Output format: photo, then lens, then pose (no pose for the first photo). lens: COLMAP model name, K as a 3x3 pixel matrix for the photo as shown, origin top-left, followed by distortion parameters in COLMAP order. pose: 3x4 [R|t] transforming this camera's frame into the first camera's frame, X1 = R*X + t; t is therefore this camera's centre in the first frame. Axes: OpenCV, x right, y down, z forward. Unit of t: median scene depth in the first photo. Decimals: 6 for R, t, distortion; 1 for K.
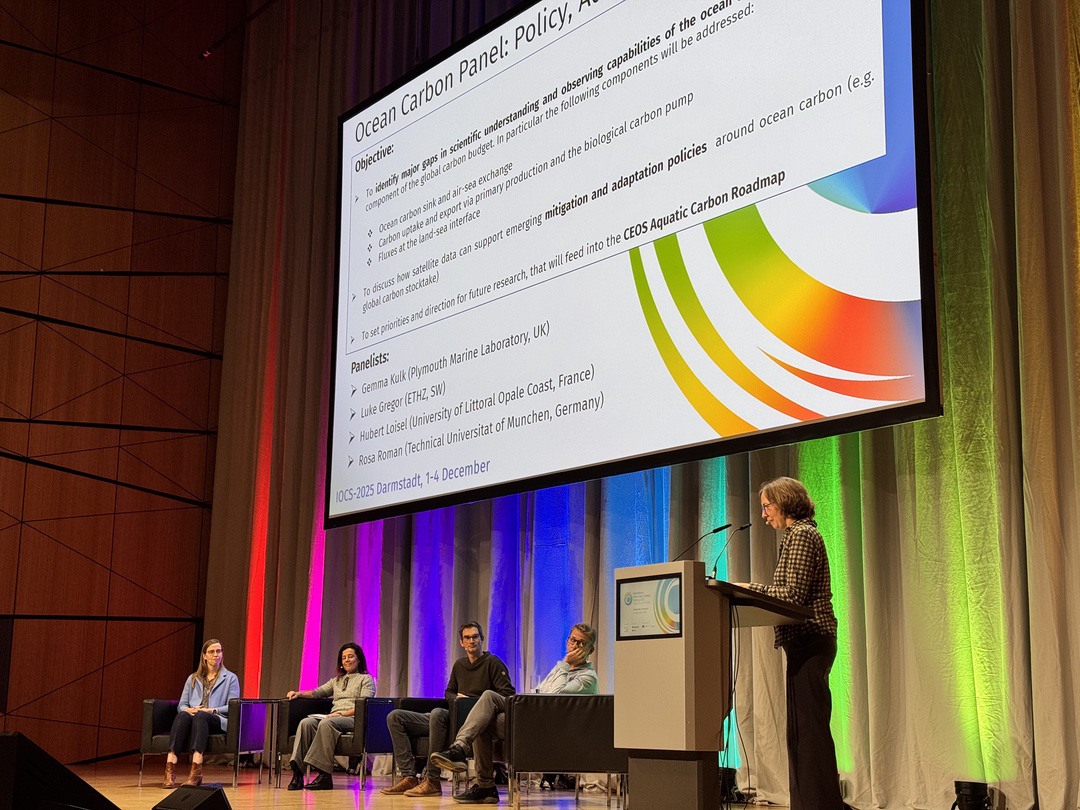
lens RADIAL K [[1542.2, 0, 540.0], [0, 1542.2, 405.0], [0, 0, 1]] dist [0.102499, -0.017301]
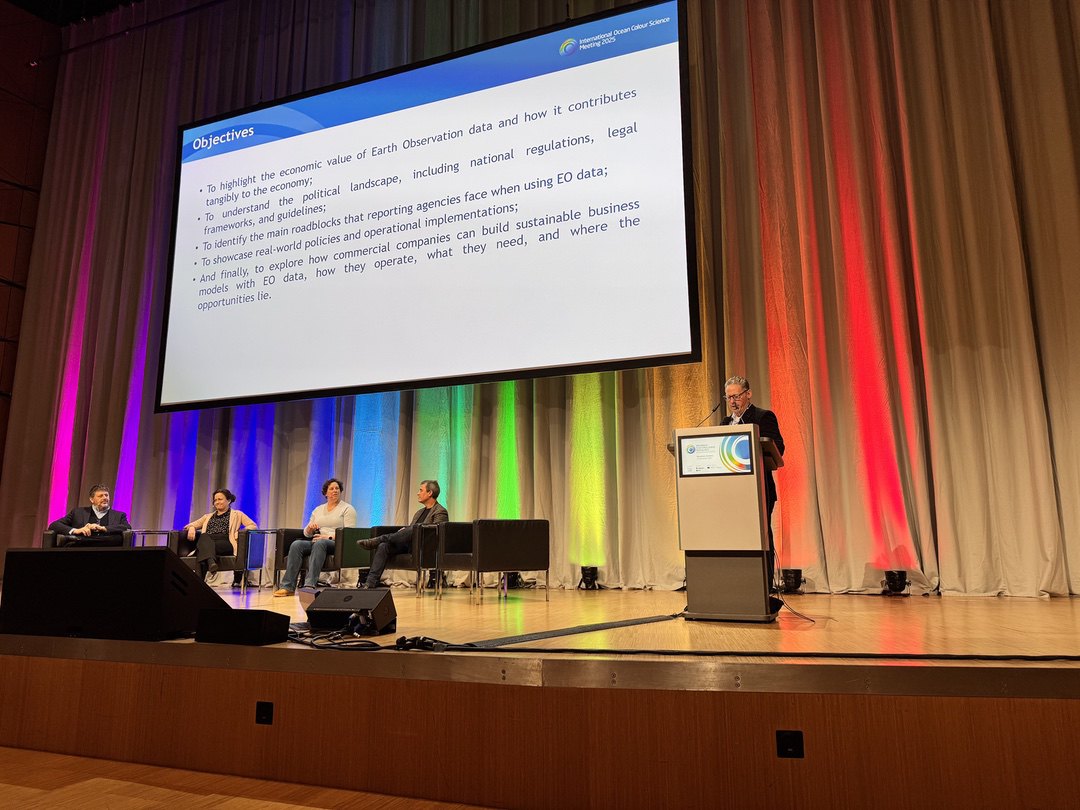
lens RADIAL K [[753.5, 0, 545.4], [0, 753.5, 416.1], [0, 0, 1]] dist [0.080967, -0.097162]
pose [[0.844582, 0.073749, 0.530323, -0.309983], [-0.088349, 0.996087, 0.002182, 0.074014], [-0.528087, -0.048697, 0.847793, 0.331775]]
